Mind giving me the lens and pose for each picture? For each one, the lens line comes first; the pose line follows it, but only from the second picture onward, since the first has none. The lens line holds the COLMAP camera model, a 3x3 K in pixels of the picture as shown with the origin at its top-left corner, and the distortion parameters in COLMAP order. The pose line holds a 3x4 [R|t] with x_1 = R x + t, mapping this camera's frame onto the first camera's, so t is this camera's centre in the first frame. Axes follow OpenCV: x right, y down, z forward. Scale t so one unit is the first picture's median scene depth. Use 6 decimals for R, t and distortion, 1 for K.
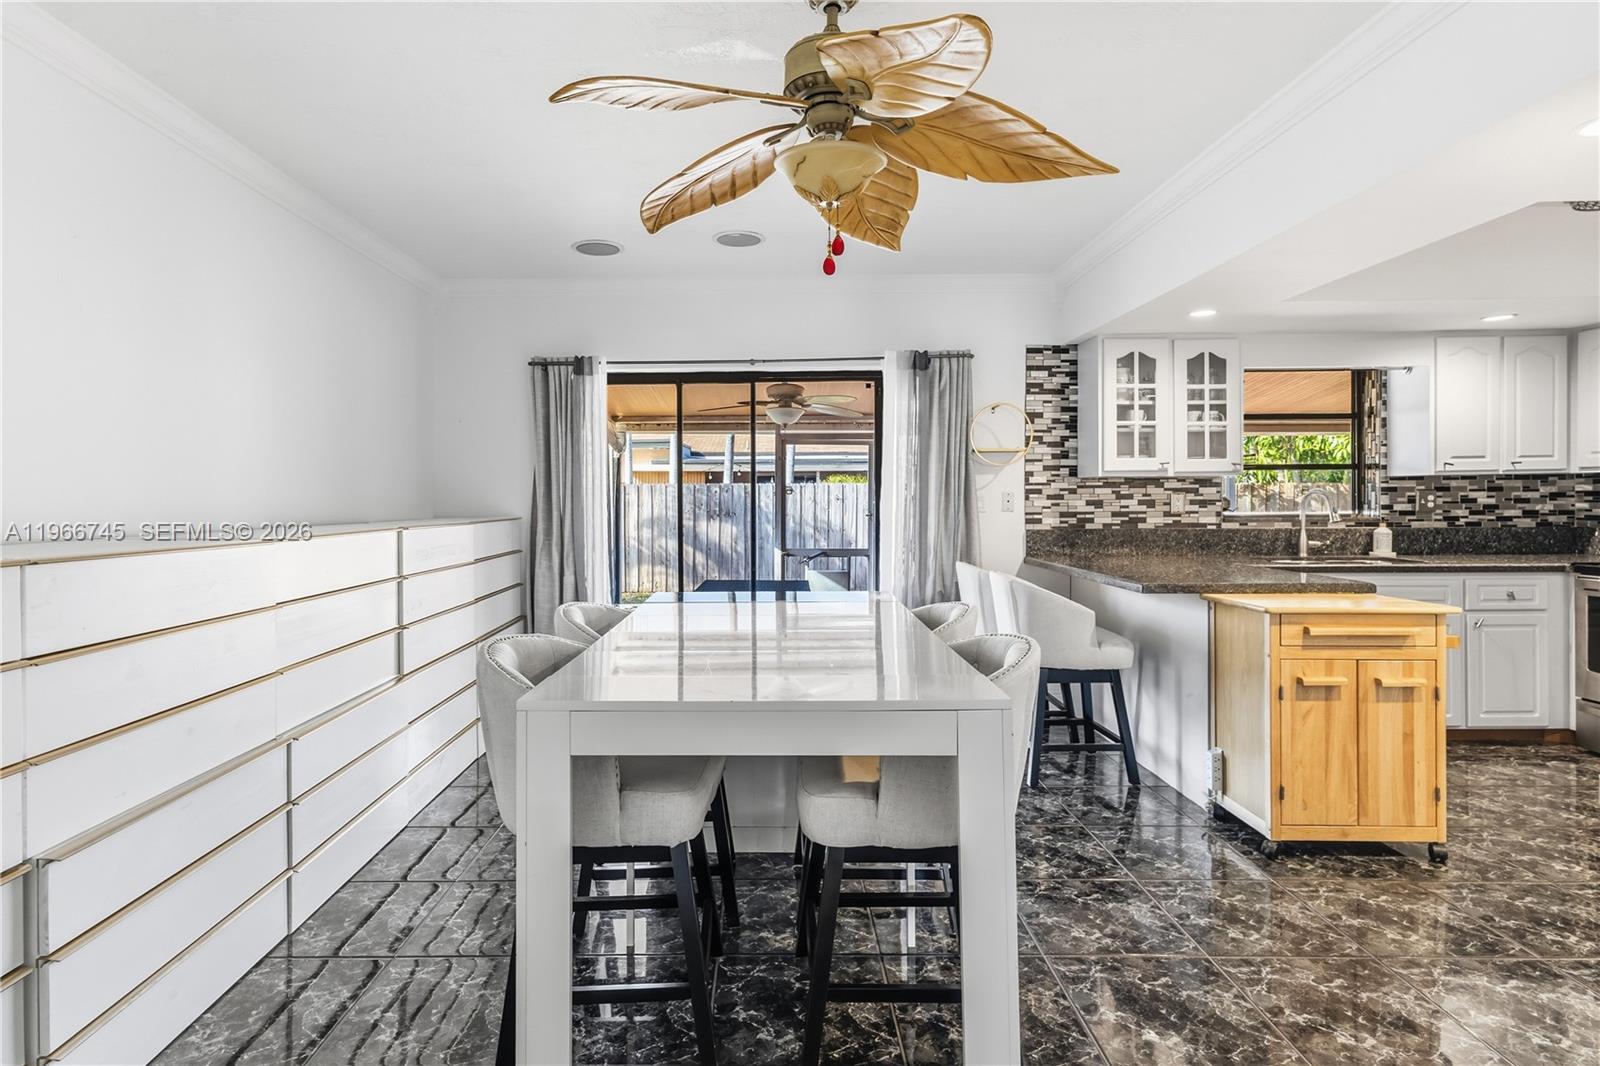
lens RADIAL K [[828.6, 0, 751.2], [0, 828.6, 507.3], [0, 0, 1]] dist [0.002327, 0.001747]
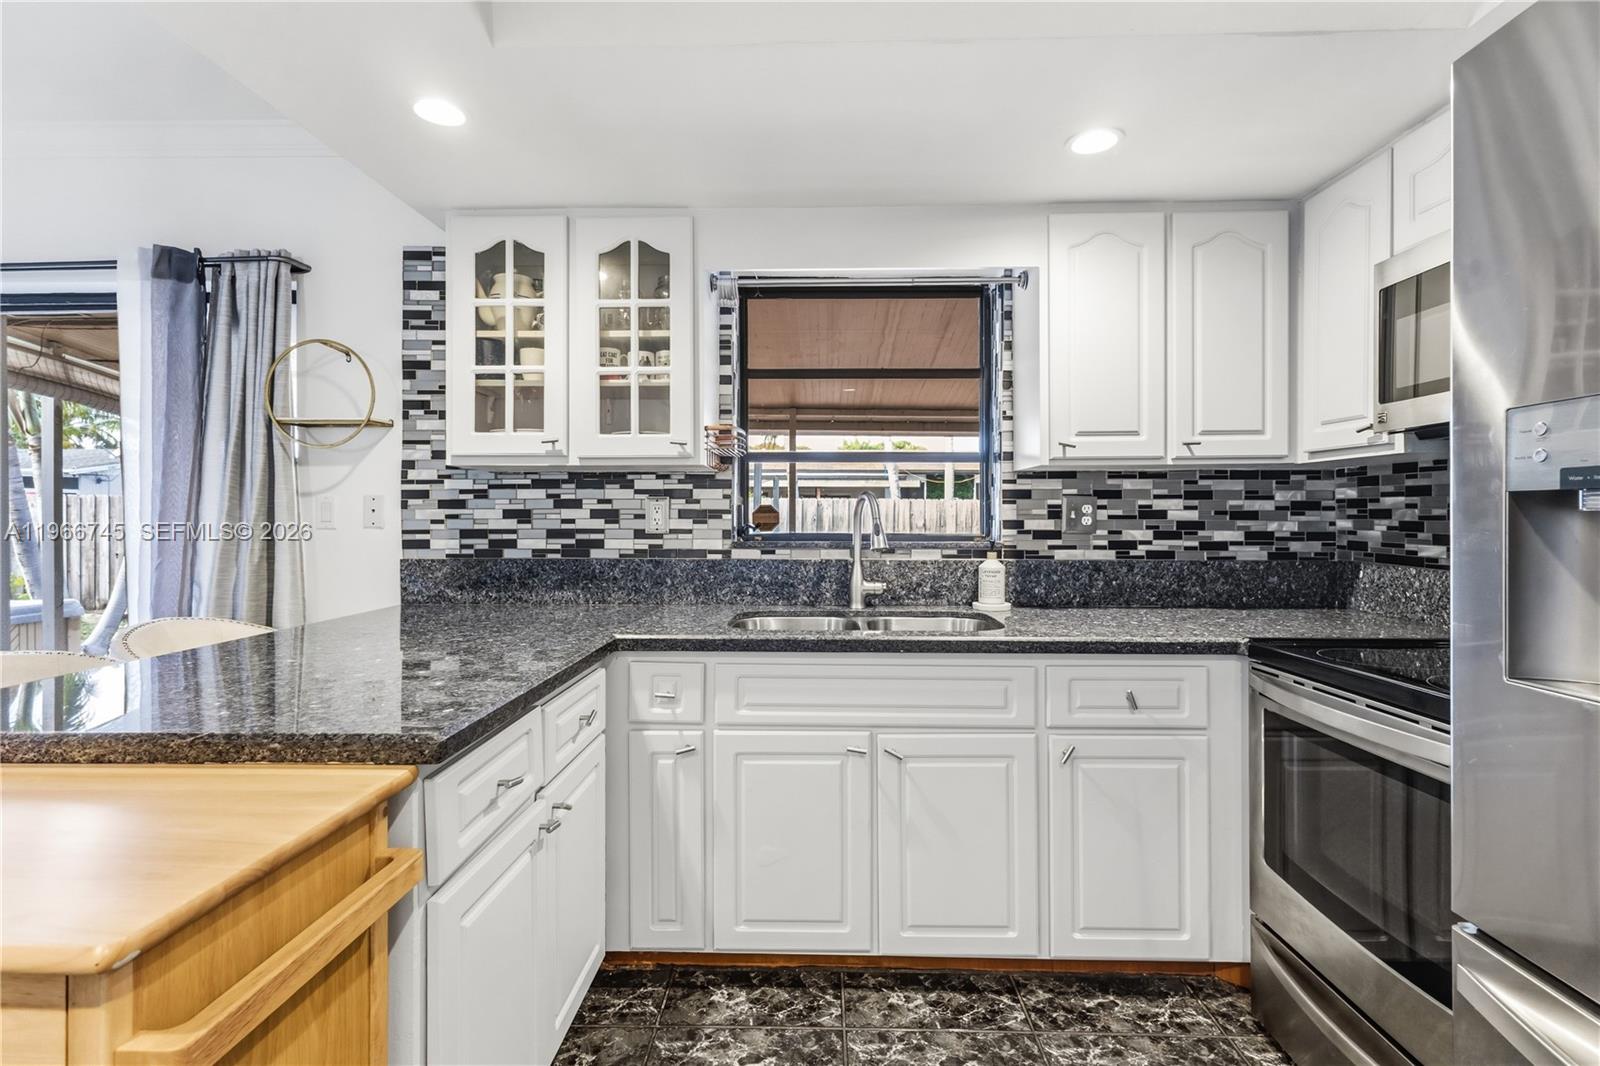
lens RADIAL K [[756.4, 0, 798.3], [0, 756.4, 517.7], [0, 0, 1]] dist [0.002356, 0.000735]
pose [[0.999898, 0.006476, -0.012715, 0.621770], [-0.006554, 0.999960, -0.006134, -0.000855], [0.012675, 0.006216, 0.999900, 0.466151]]
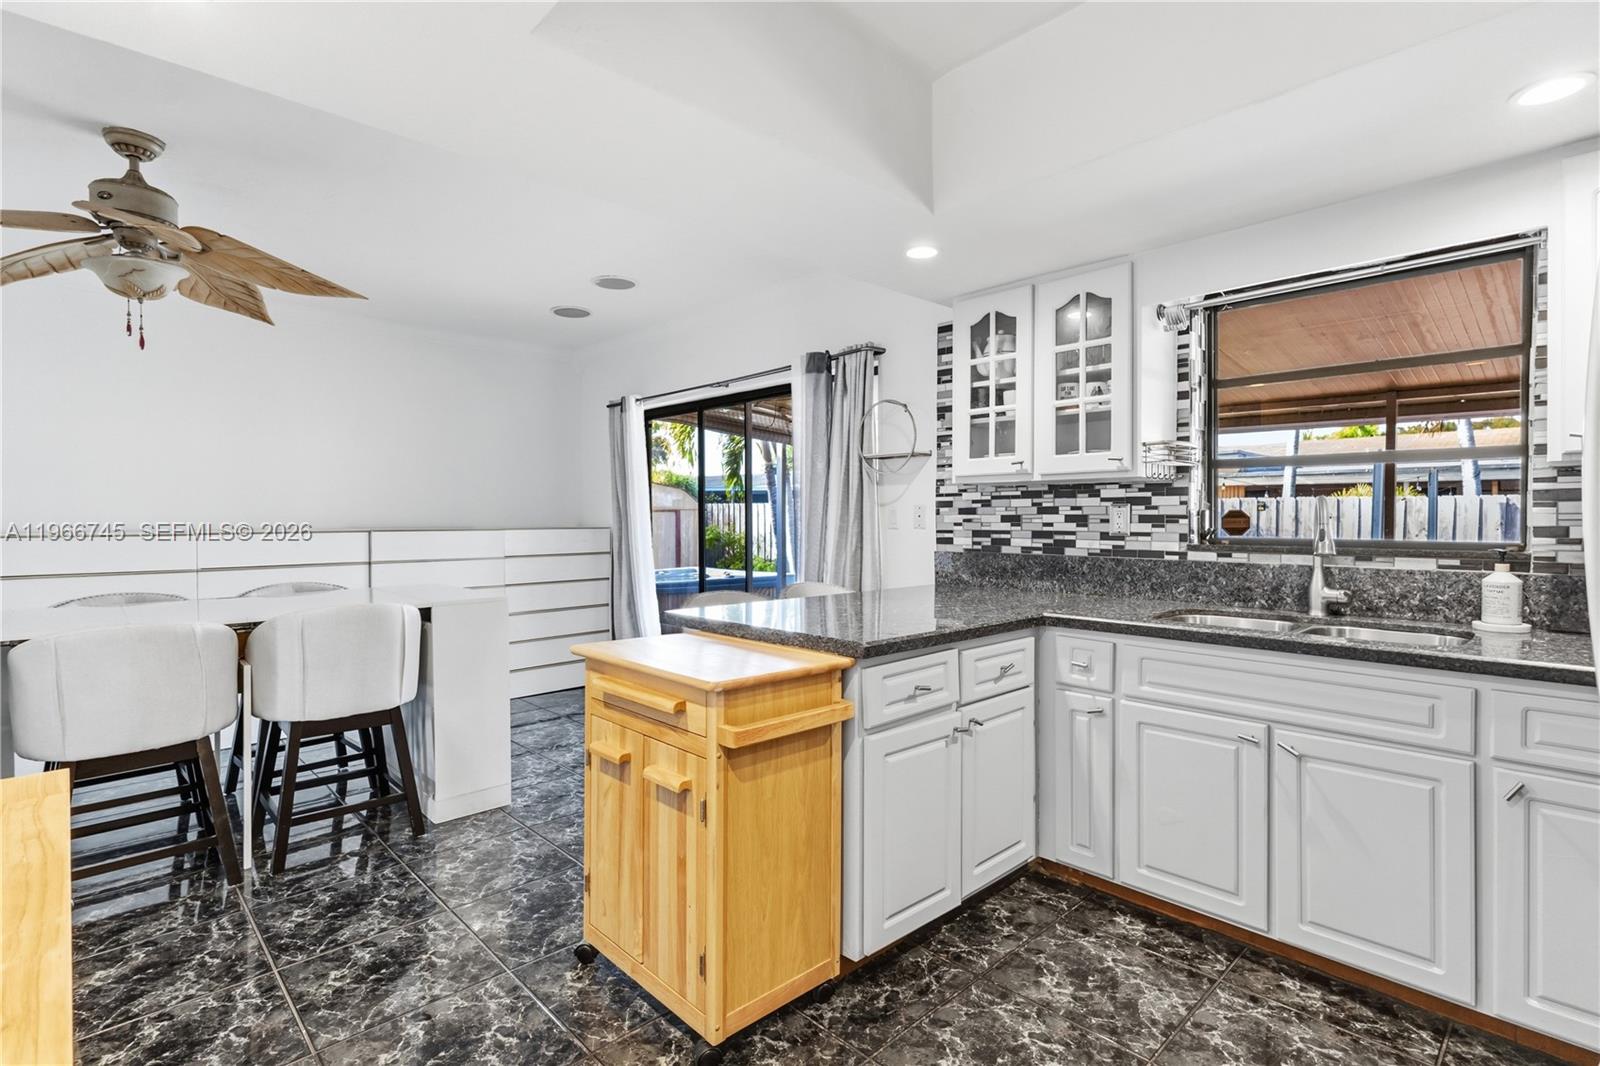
lens RADIAL K [[772.0, 0, 809.6], [0, 772.0, 528.6], [0, 0, 1]] dist [0.008521, 0.000419]
pose [[0.705537, 0.016365, -0.708484, 0.782643], [-0.011577, 0.999866, 0.011567, -0.002479], [0.708578, 0.000041, 0.705632, 0.378145]]
